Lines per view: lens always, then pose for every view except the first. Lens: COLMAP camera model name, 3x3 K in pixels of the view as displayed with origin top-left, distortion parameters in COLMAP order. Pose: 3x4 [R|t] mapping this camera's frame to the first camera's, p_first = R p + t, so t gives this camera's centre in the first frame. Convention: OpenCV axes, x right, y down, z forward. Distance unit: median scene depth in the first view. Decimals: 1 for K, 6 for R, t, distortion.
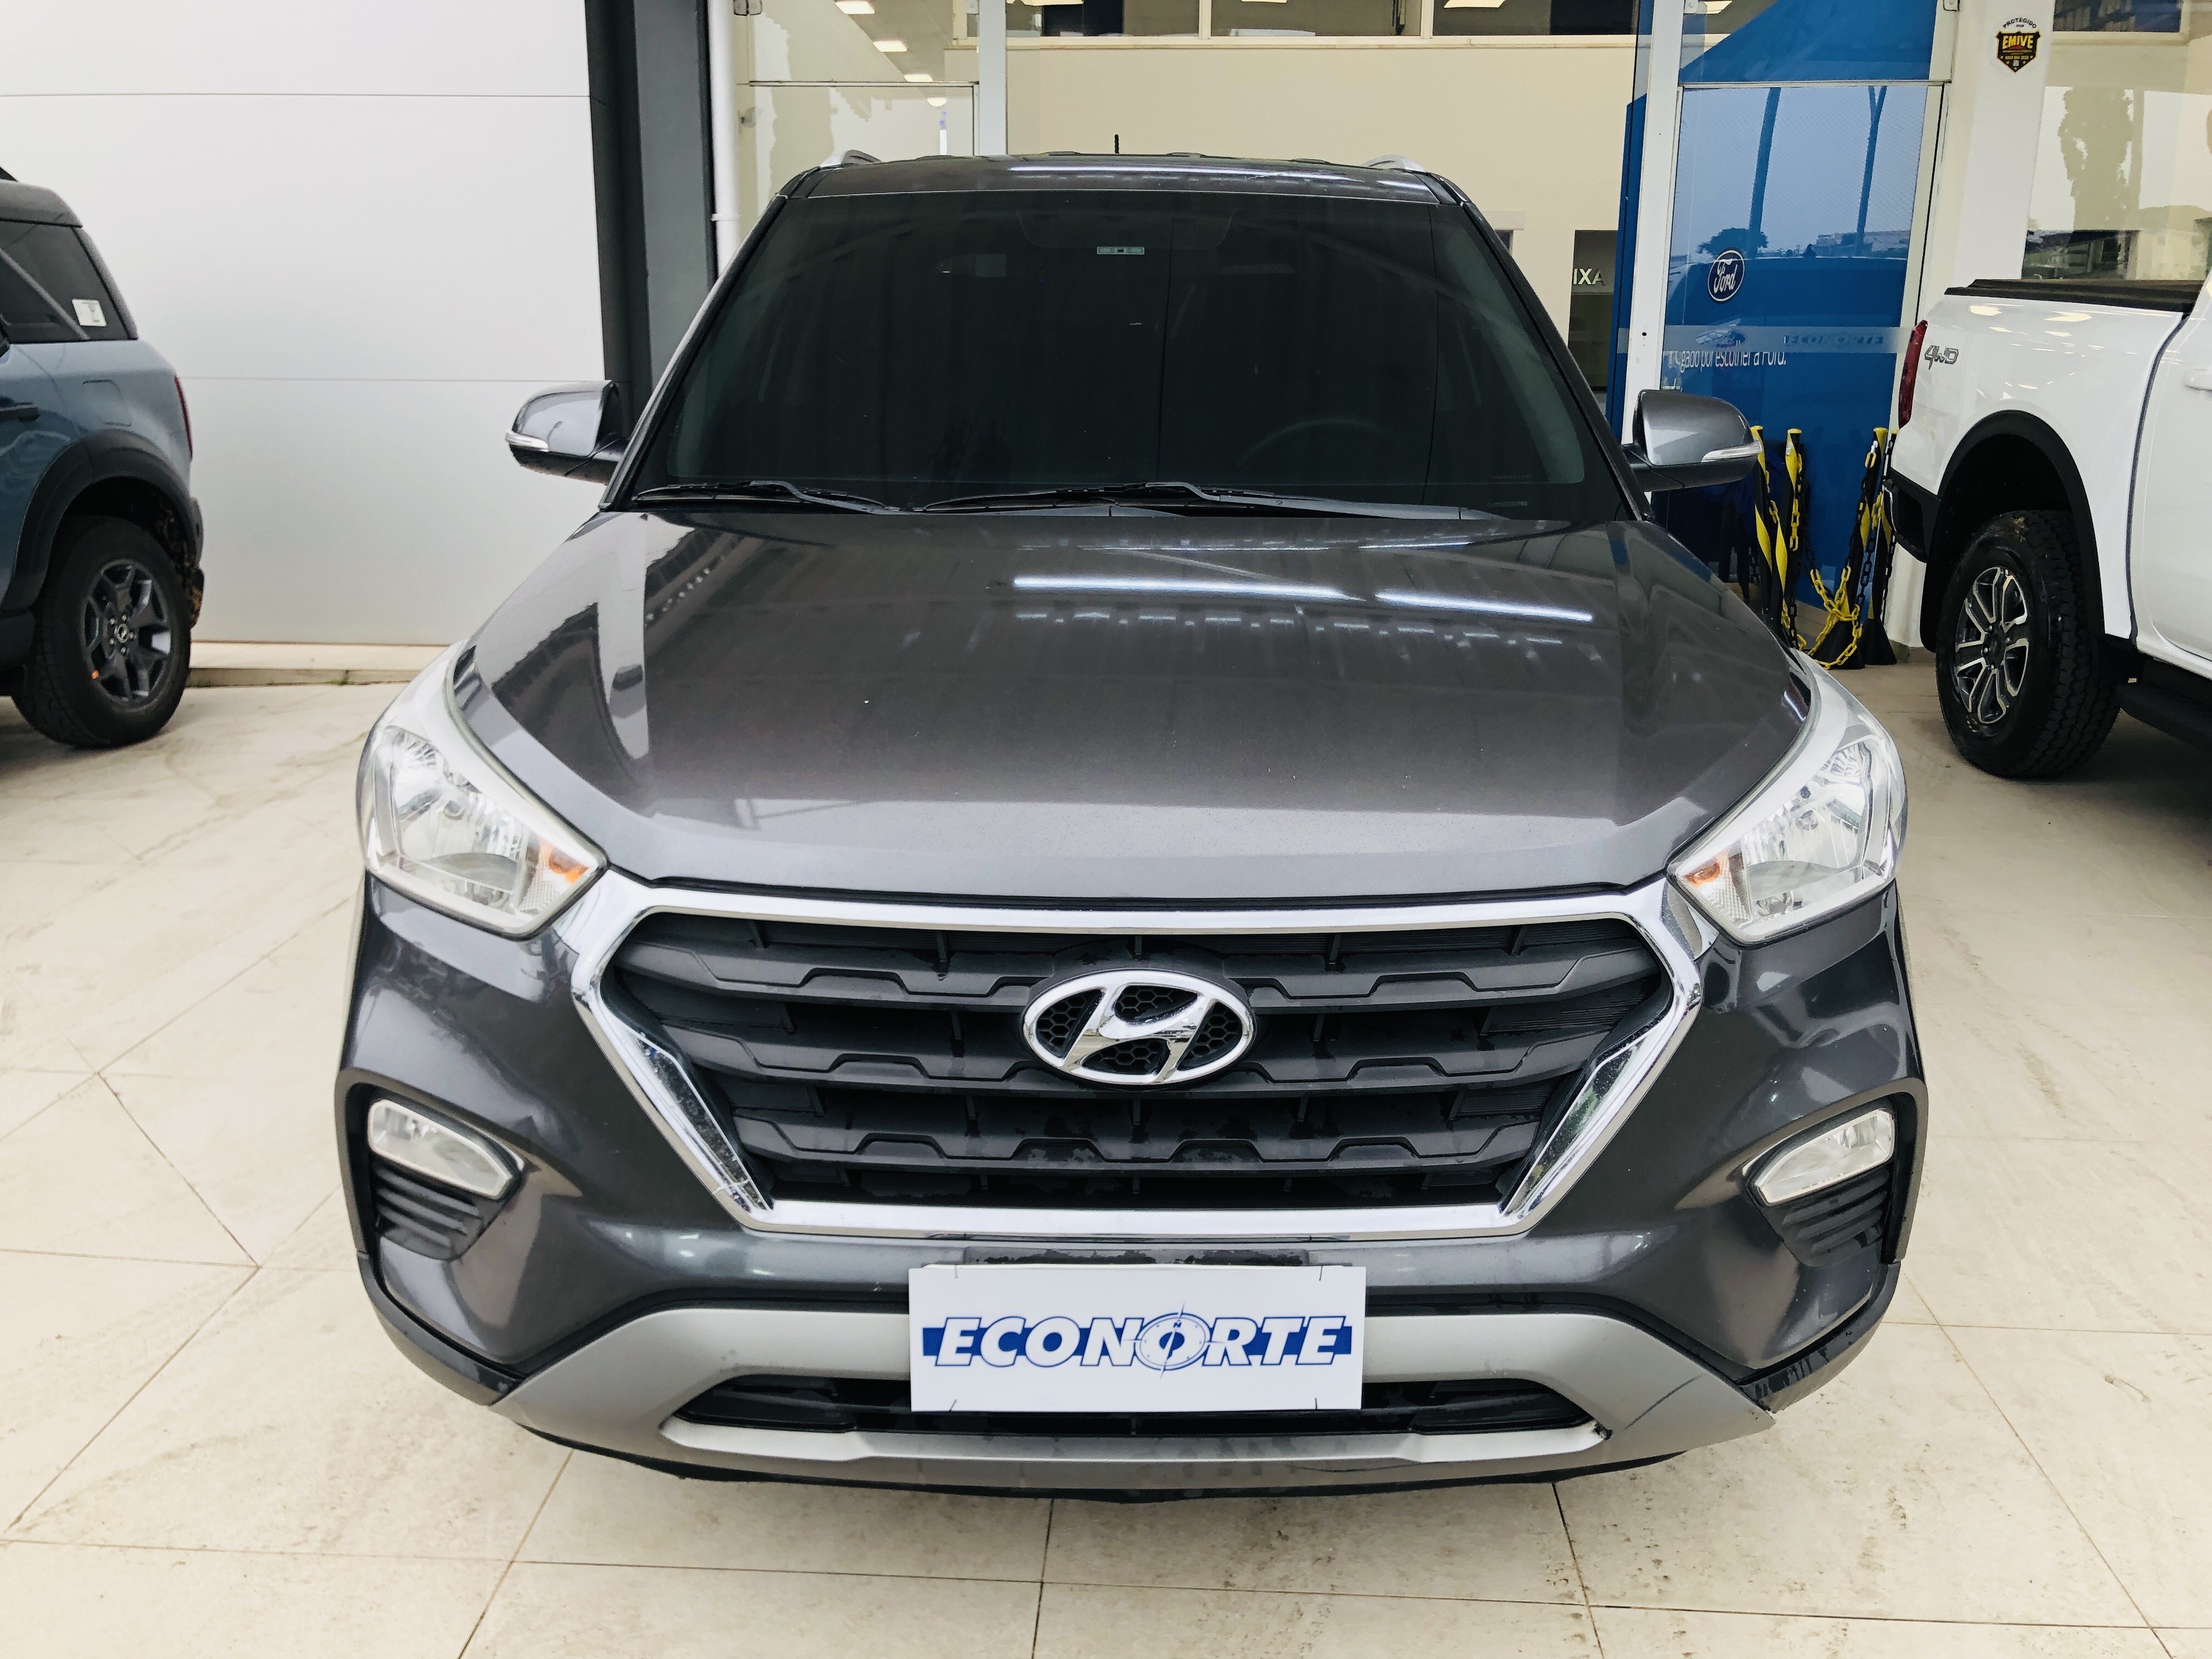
lens RADIAL K [[1820.0, 0, 1106.0], [0, 1820.0, 829.5], [0, 0, 1]] dist [0.008196, -0.004871]
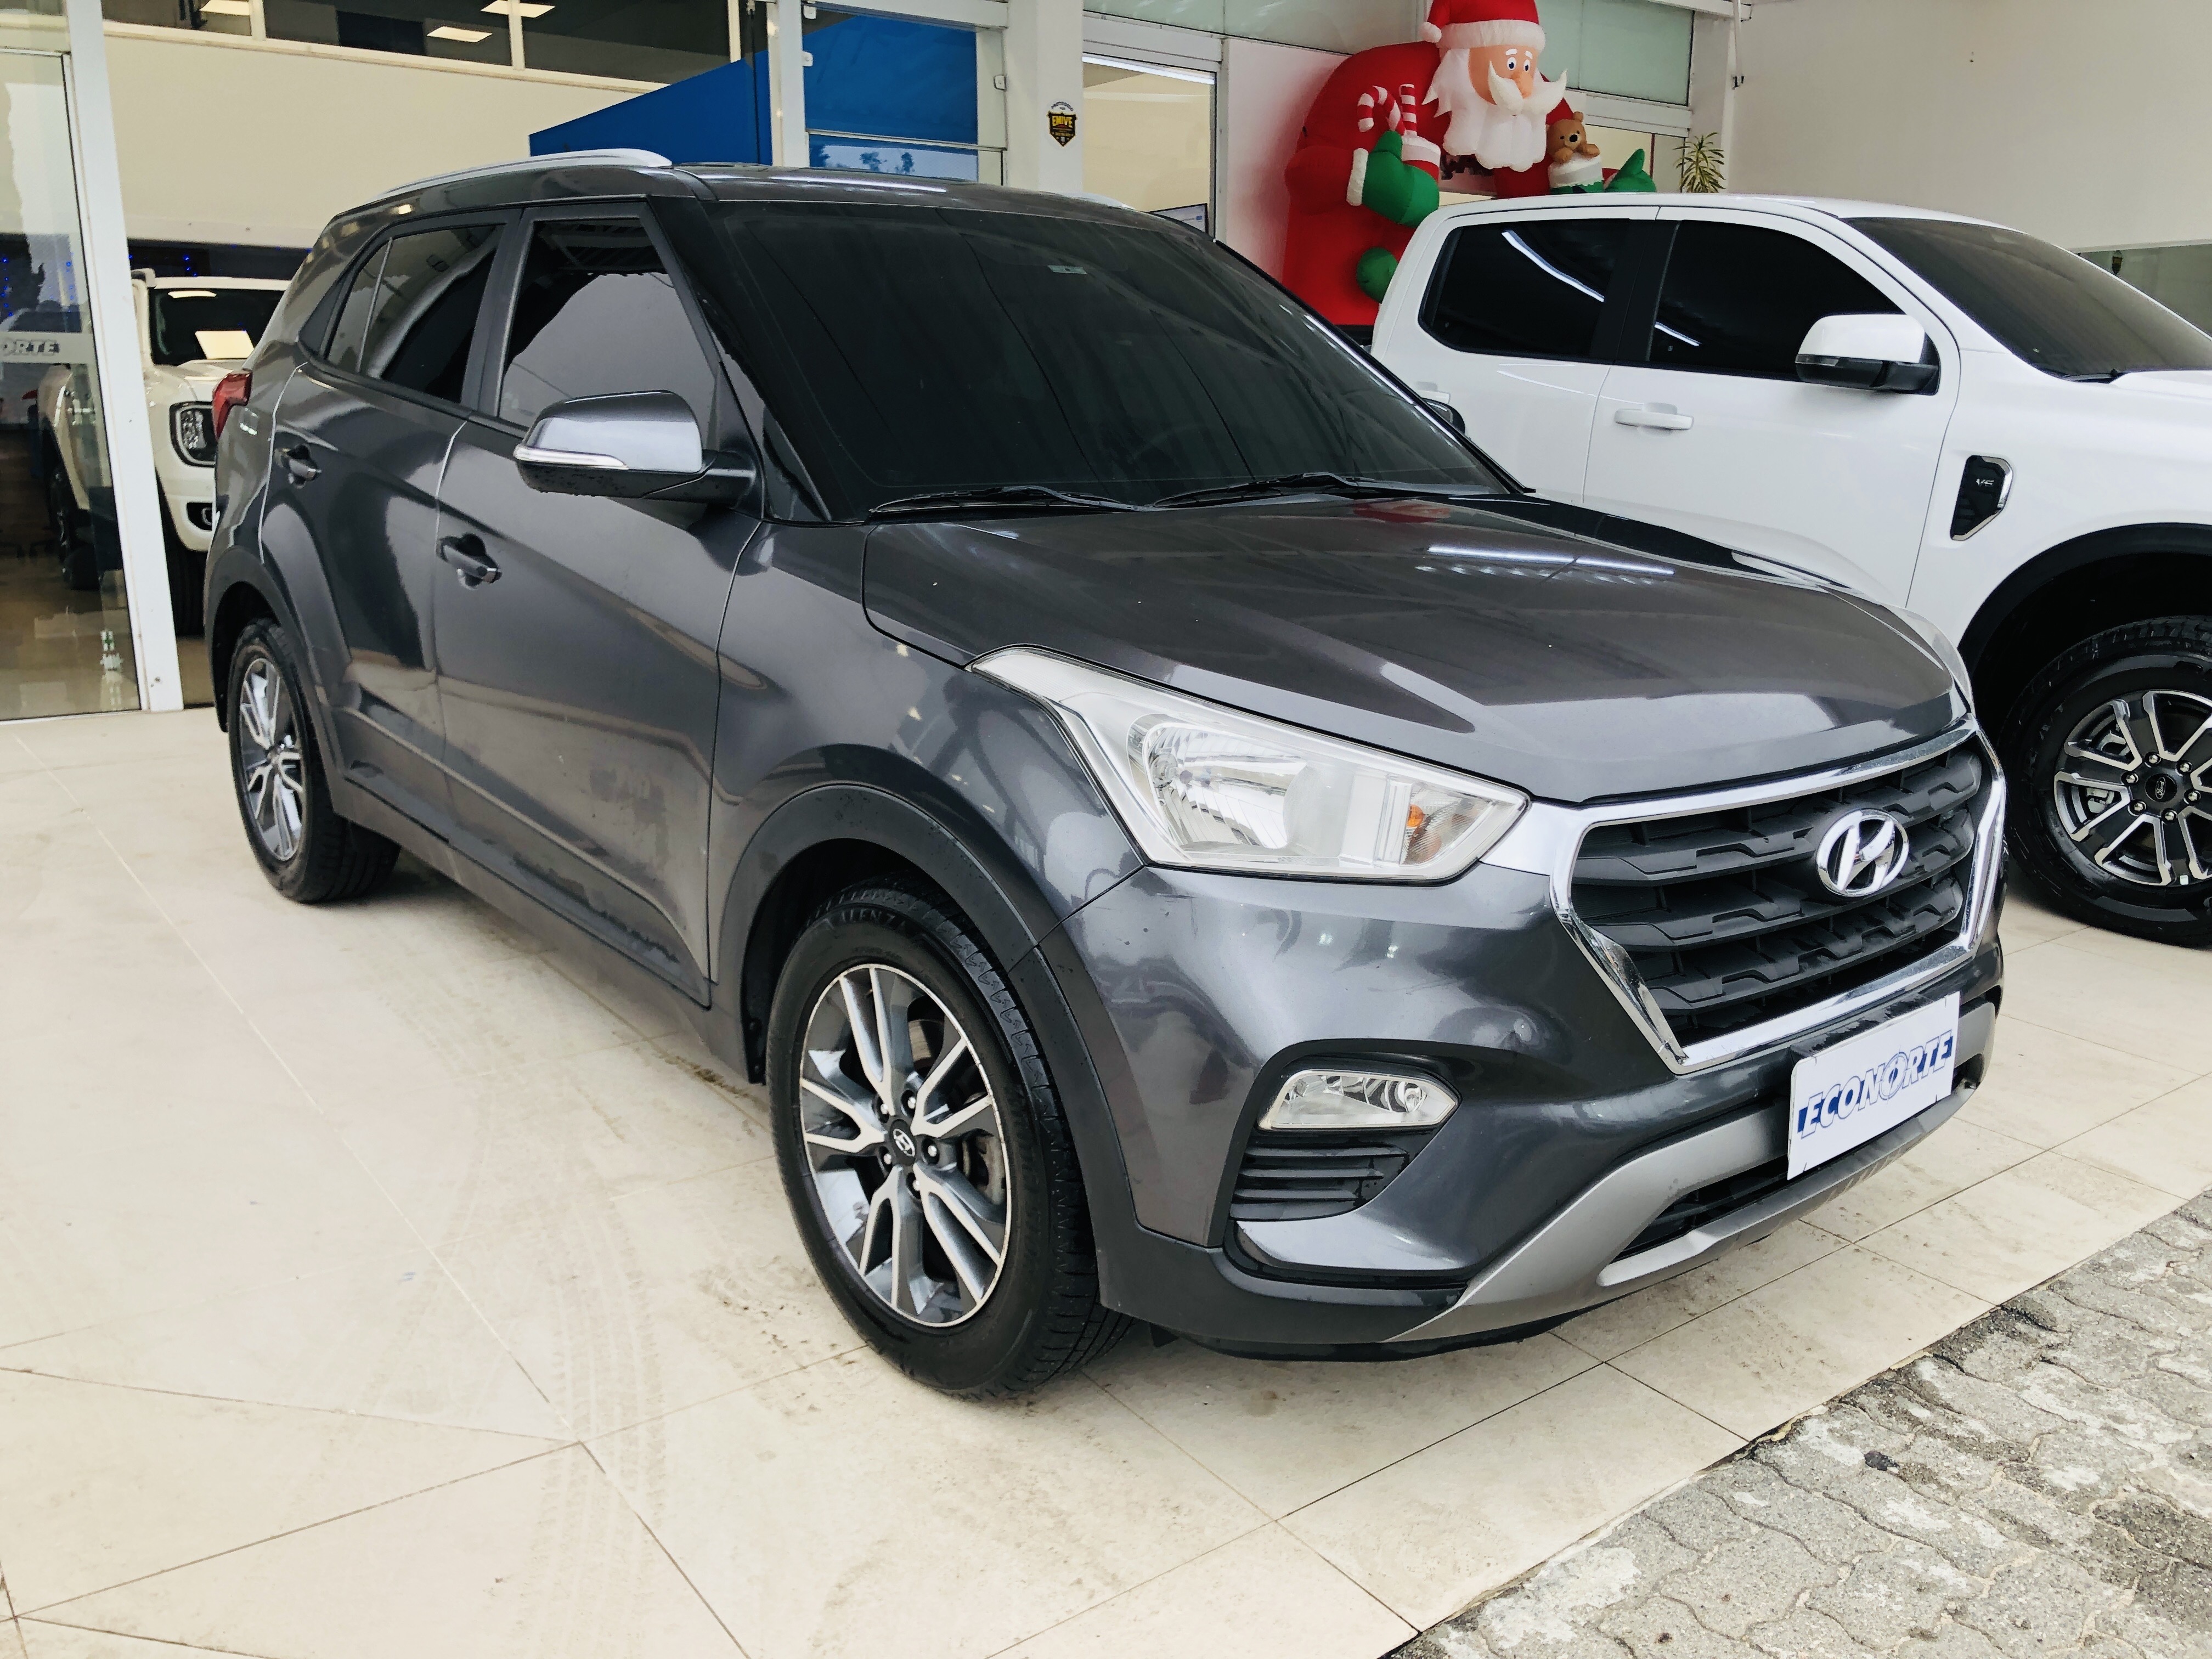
lens RADIAL K [[1820.0, 0, 1106.0], [0, 1820.0, 829.5], [0, 0, 1]] dist [0.008196, -0.004871]
pose [[0.766176, -0.153268, 0.624085, -1.226834], [0.163189, 0.985712, 0.041735, -0.054628], [-0.621565, 0.069868, 0.780241, 0.281519]]
